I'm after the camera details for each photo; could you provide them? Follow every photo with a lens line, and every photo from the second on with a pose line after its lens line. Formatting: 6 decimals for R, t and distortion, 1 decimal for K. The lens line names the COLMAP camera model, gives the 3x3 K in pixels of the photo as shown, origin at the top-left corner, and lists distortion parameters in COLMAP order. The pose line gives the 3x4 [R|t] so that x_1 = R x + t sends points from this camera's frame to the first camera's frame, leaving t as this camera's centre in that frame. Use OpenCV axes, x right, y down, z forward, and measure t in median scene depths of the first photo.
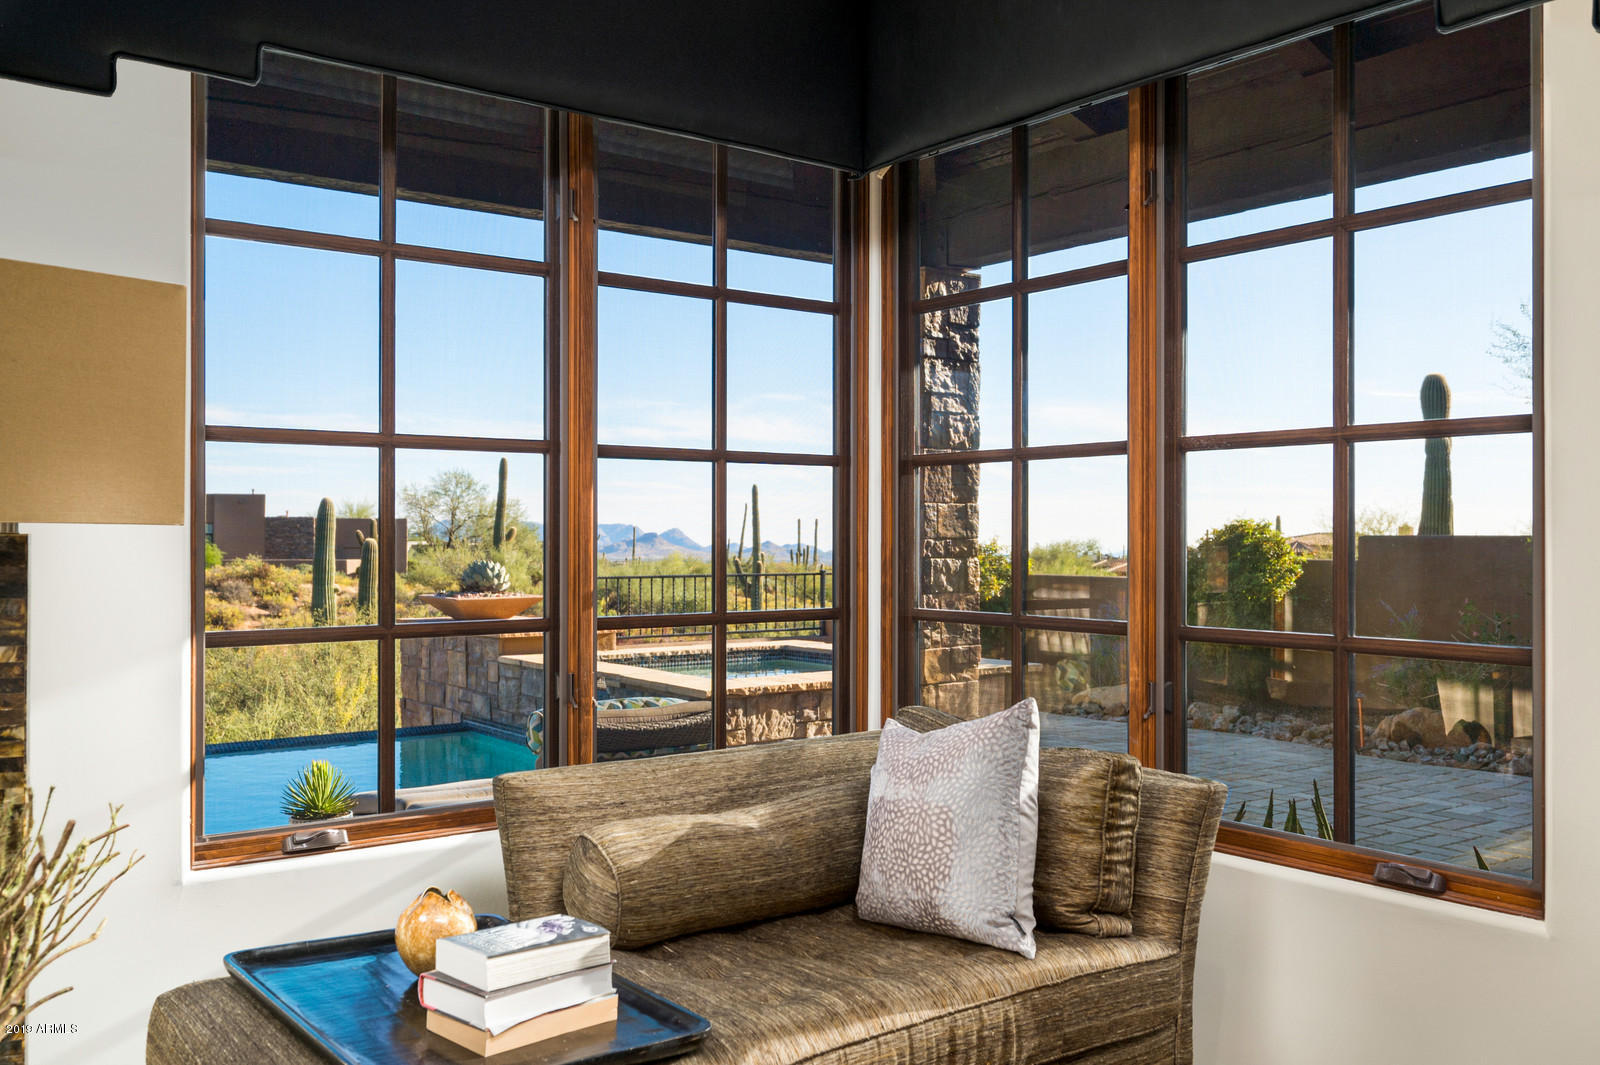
lens RADIAL K [[1374.6, 0, 798.0], [0, 1374.6, 536.4], [0, 0, 1]] dist [-0.020064, -0.003748]
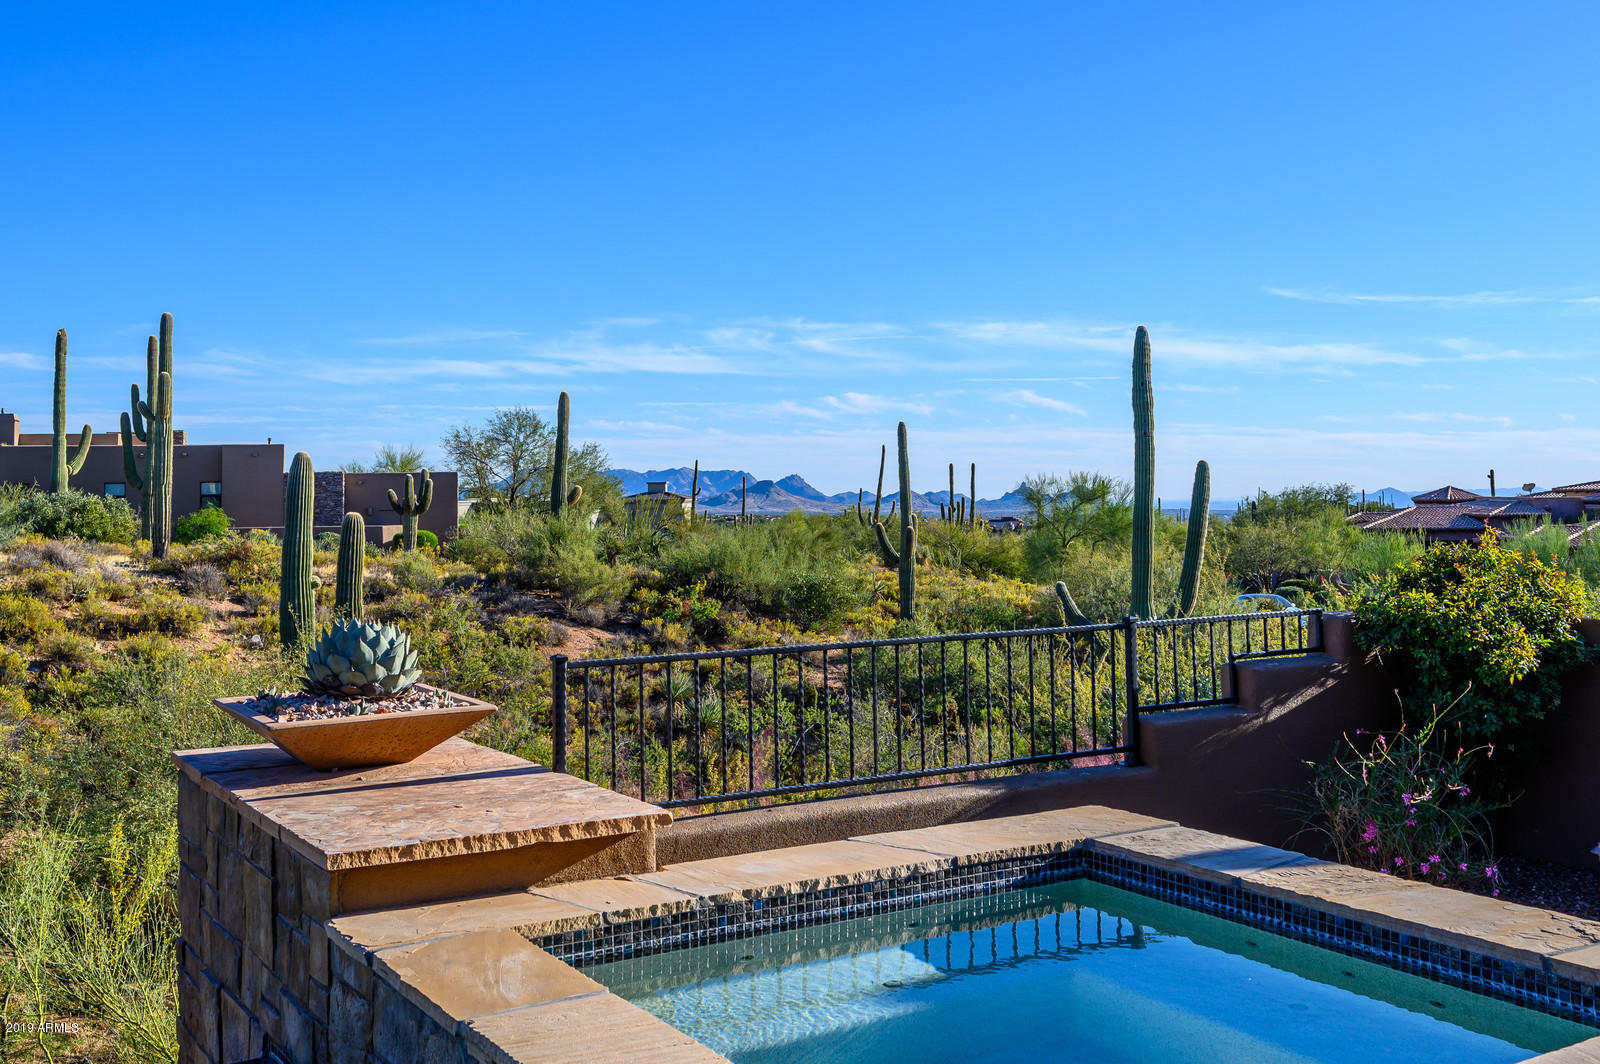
lens RADIAL K [[1631.3, 0, 797.8], [0, 1631.3, 526.8], [0, 0, 1]] dist [0.019302, 0.000000]
pose [[0.996101, -0.012582, -0.087313, -0.012779], [0.014945, 0.999538, 0.026462, -0.006042], [0.086940, -0.027664, 0.995829, 0.135145]]
